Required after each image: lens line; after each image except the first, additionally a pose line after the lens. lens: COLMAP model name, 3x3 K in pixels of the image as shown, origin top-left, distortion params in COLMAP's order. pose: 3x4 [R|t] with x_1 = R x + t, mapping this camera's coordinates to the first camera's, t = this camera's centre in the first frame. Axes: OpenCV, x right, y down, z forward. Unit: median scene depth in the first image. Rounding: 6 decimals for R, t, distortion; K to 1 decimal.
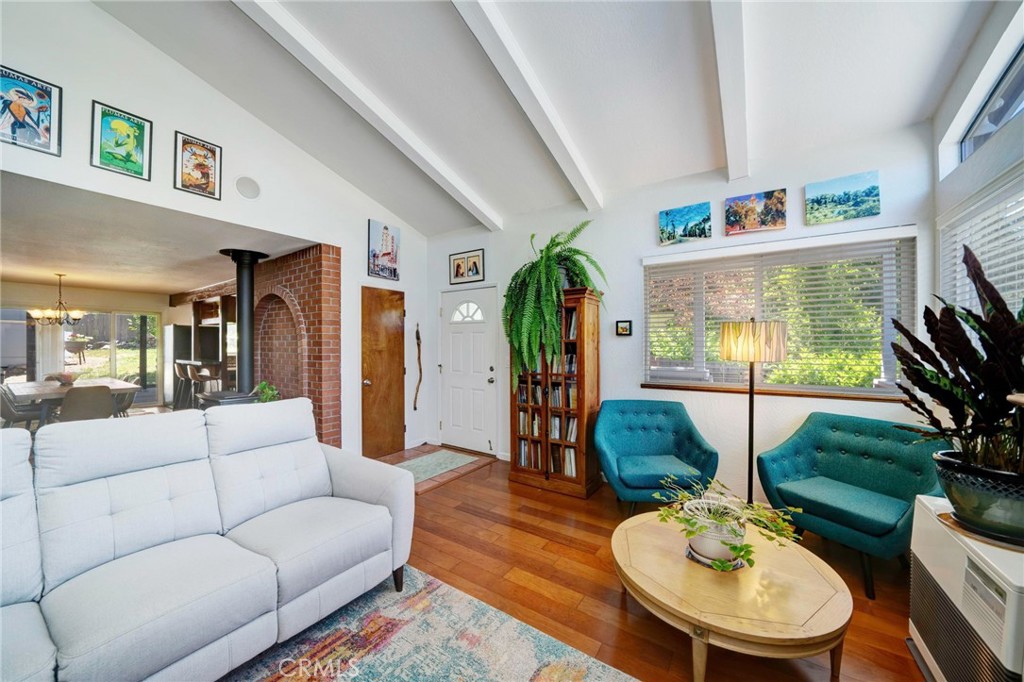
lens RADIAL K [[374.6, 0, 493.9], [0, 374.6, 343.9], [0, 0, 1]] dist [-0.016268, 0.000043]
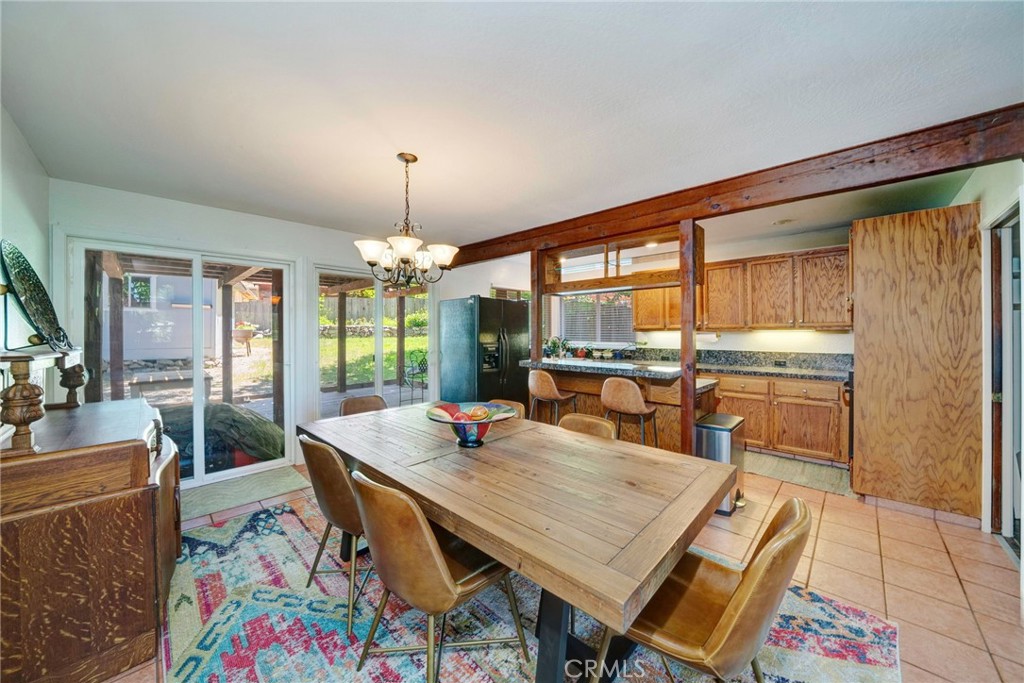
lens RADIAL K [[364.9, 0, 516.3], [0, 364.9, 331.4], [0, 0, 1]] dist [-0.014479, 0.000171]
pose [[0.991008, -0.006003, -0.133668, -1.246562], [0.006131, 0.999981, 0.000544, 0.000126], [0.133662, -0.001359, 0.991026, 0.786201]]
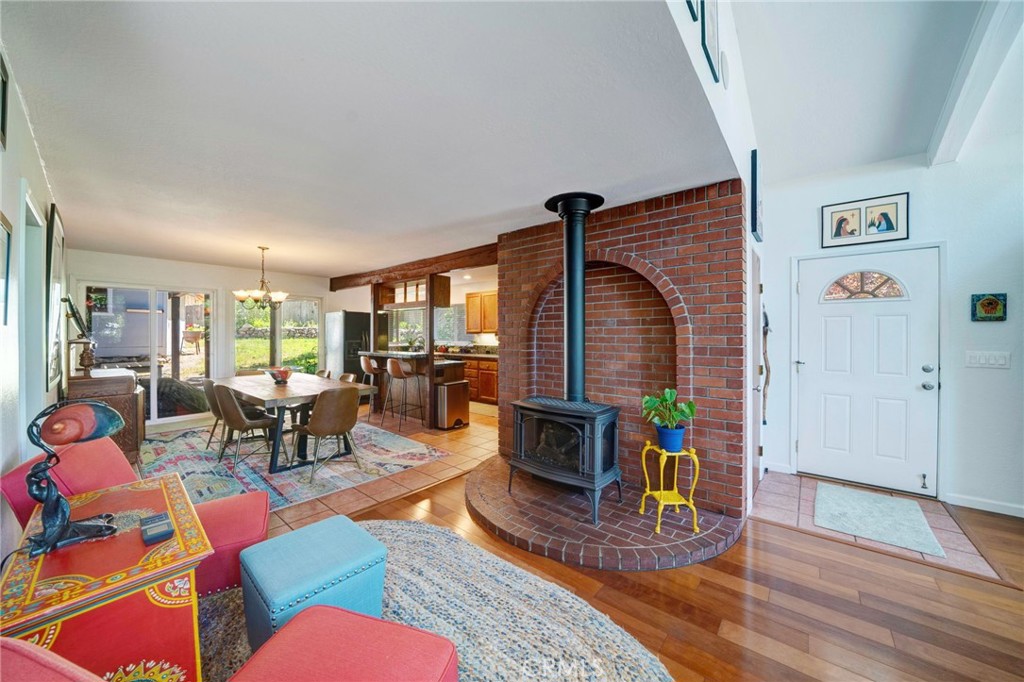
lens RADIAL K [[365.7, 0, 513.7], [0, 365.7, 335.4], [0, 0, 1]] dist [-0.012889, 0.000042]
pose [[0.997825, -0.002710, -0.065868, -0.702733], [0.003177, 0.999971, 0.006984, -0.000826], [0.065847, -0.007178, 0.997804, 0.301406]]
